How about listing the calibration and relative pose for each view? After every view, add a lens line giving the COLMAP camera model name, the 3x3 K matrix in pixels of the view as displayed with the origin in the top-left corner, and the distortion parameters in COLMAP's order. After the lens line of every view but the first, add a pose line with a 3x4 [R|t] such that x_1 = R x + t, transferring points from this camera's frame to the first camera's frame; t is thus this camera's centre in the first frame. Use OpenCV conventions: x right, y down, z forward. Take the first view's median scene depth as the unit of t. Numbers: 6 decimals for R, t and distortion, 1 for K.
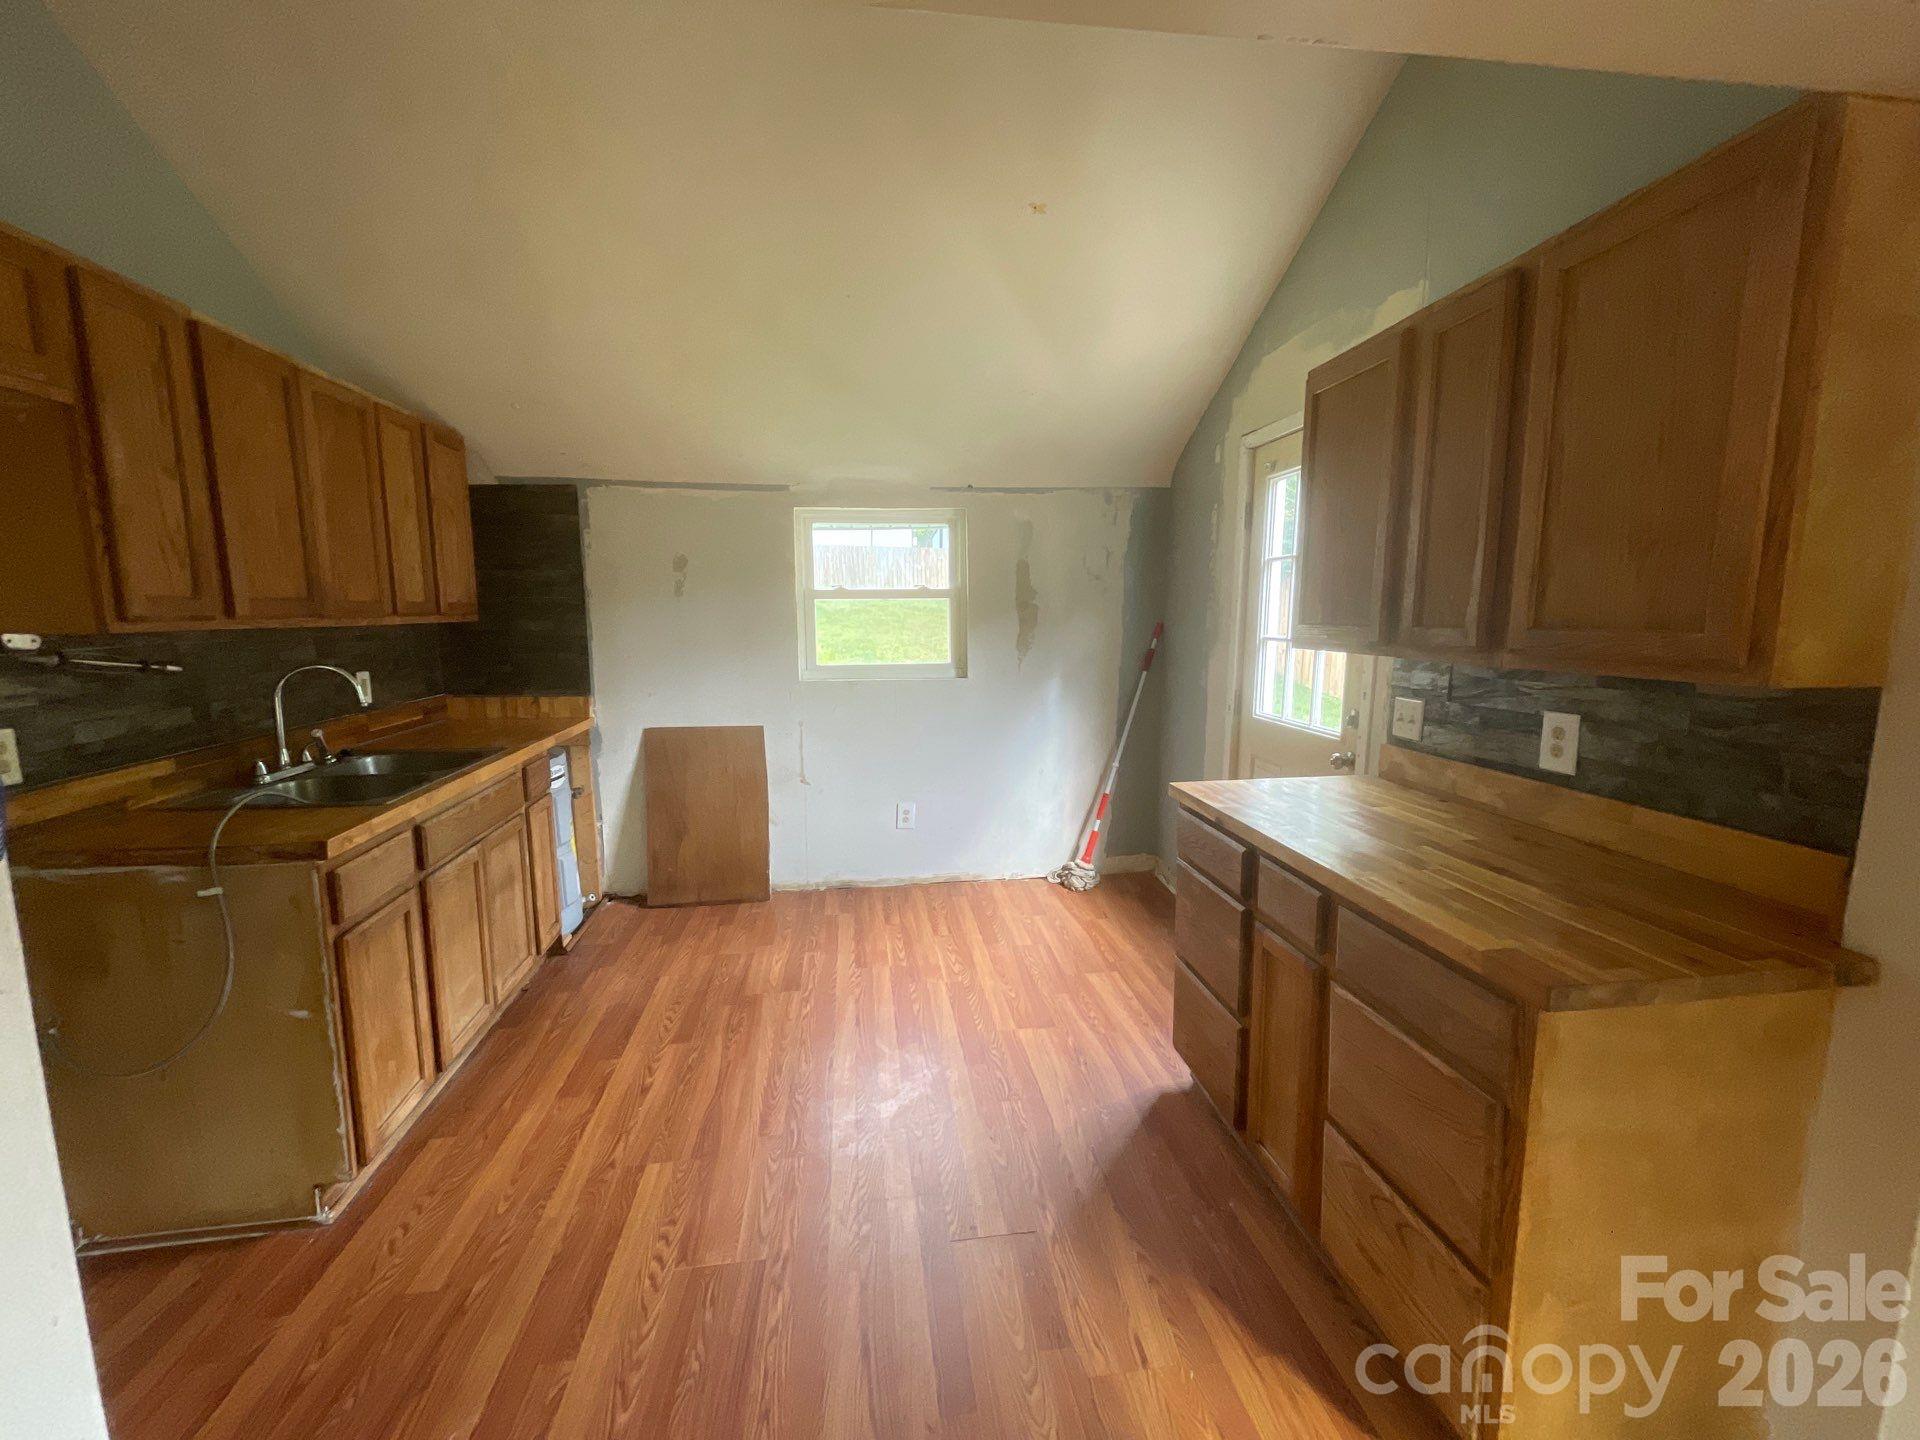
lens RADIAL K [[790.0, 0, 956.6], [0, 790.0, 719.2], [0, 0, 1]] dist [-0.000109, -0.000013]
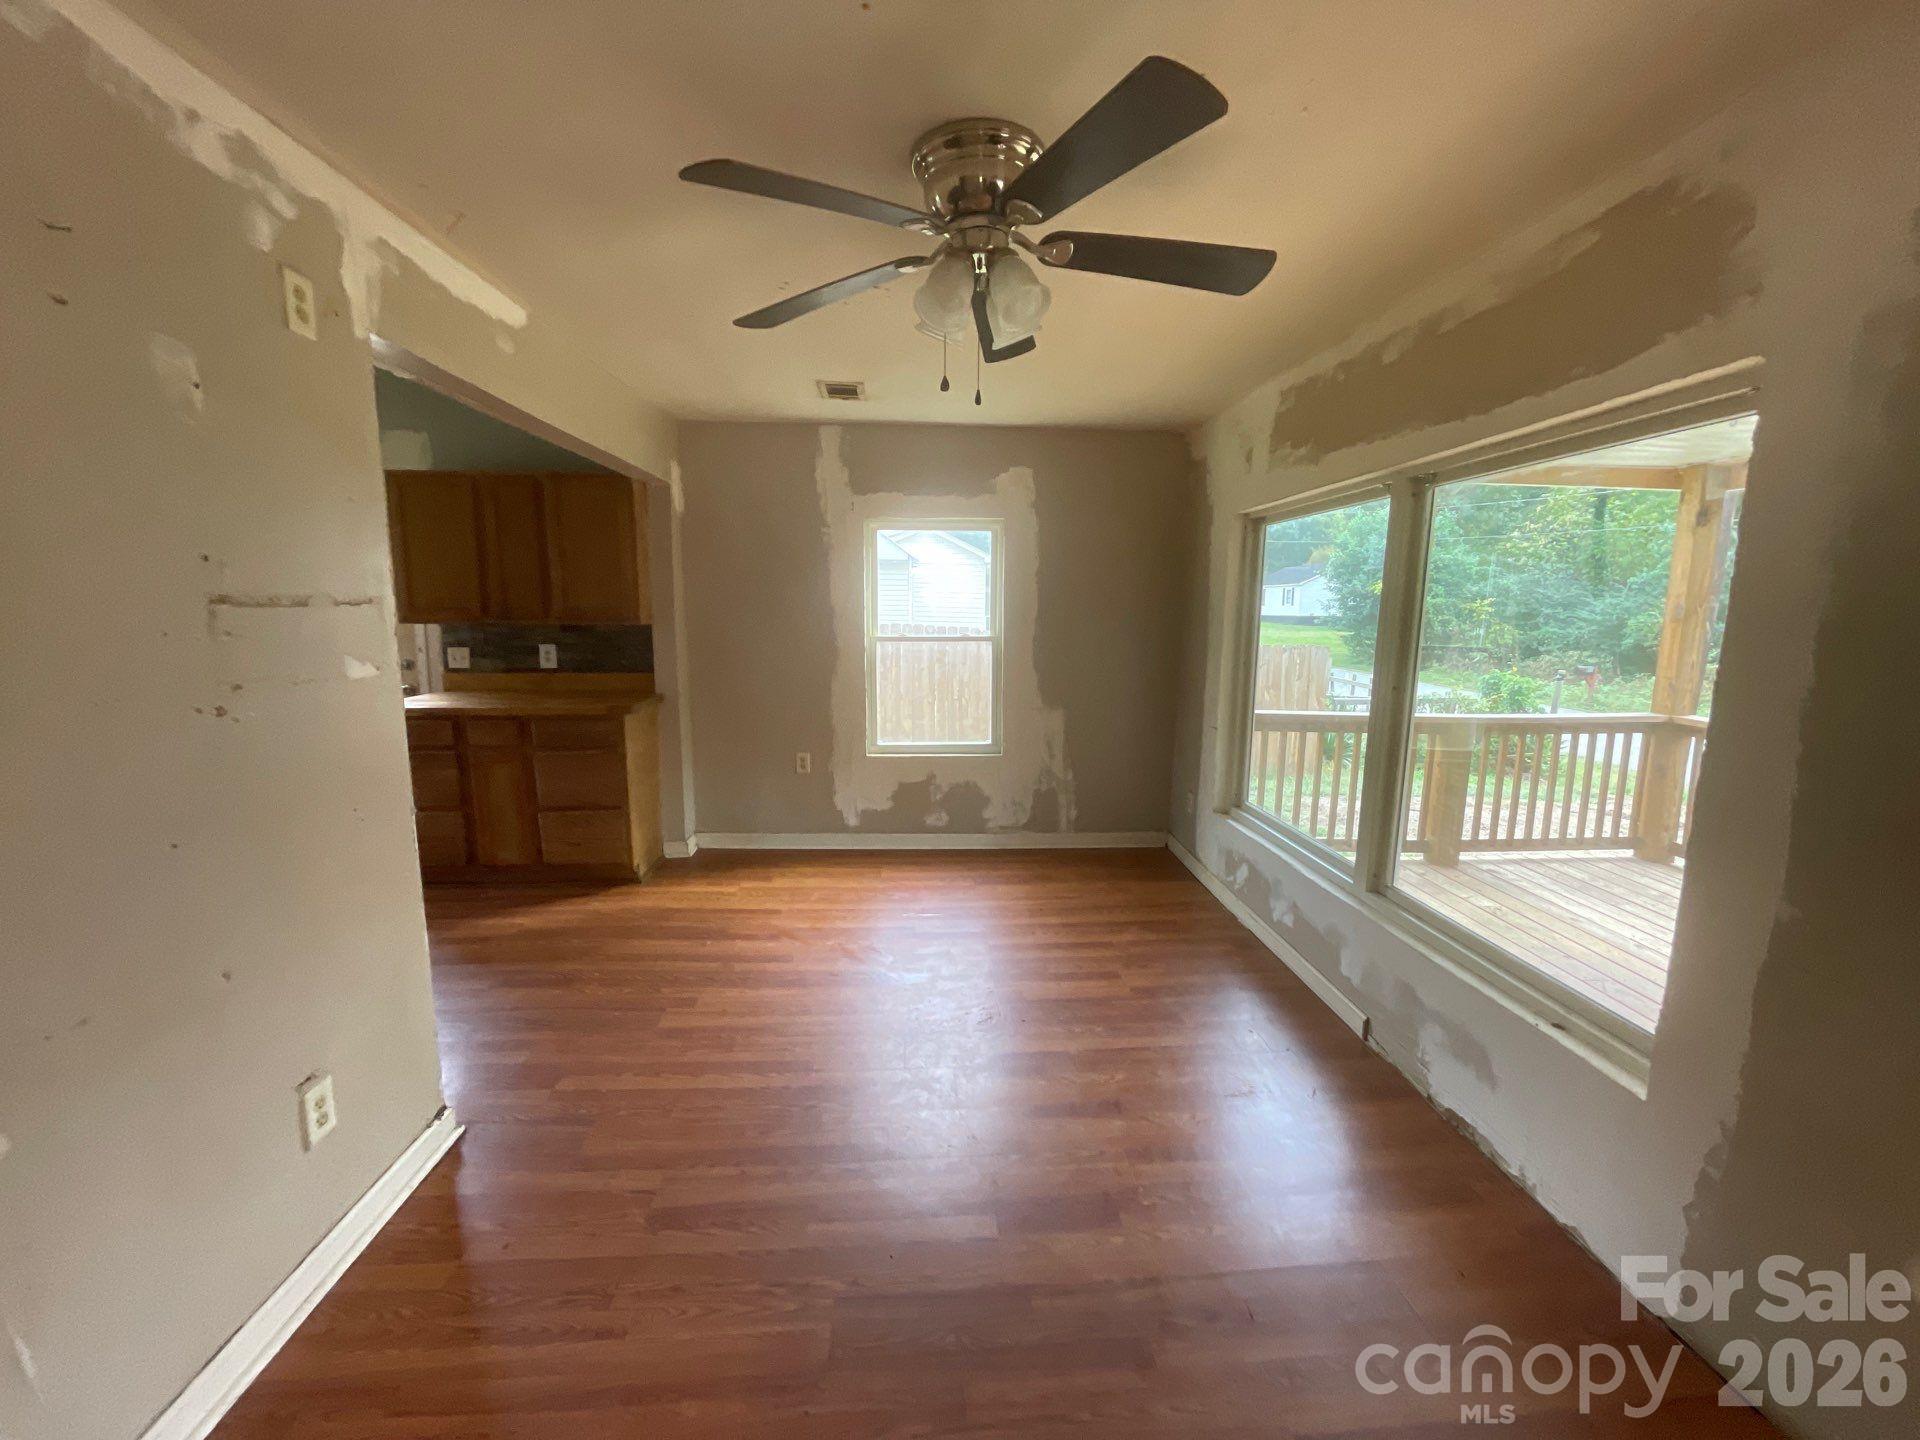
lens RADIAL K [[790.0, 0, 958.9], [0, 790.0, 722.7], [0, 0, 1]] dist [-0.000109, -0.000013]
pose [[0.065286, -0.147721, 0.986872, -1.649973], [0.123657, 0.982556, 0.138895, 0.049370], [-0.990175, 0.112966, 0.082414, -0.476160]]
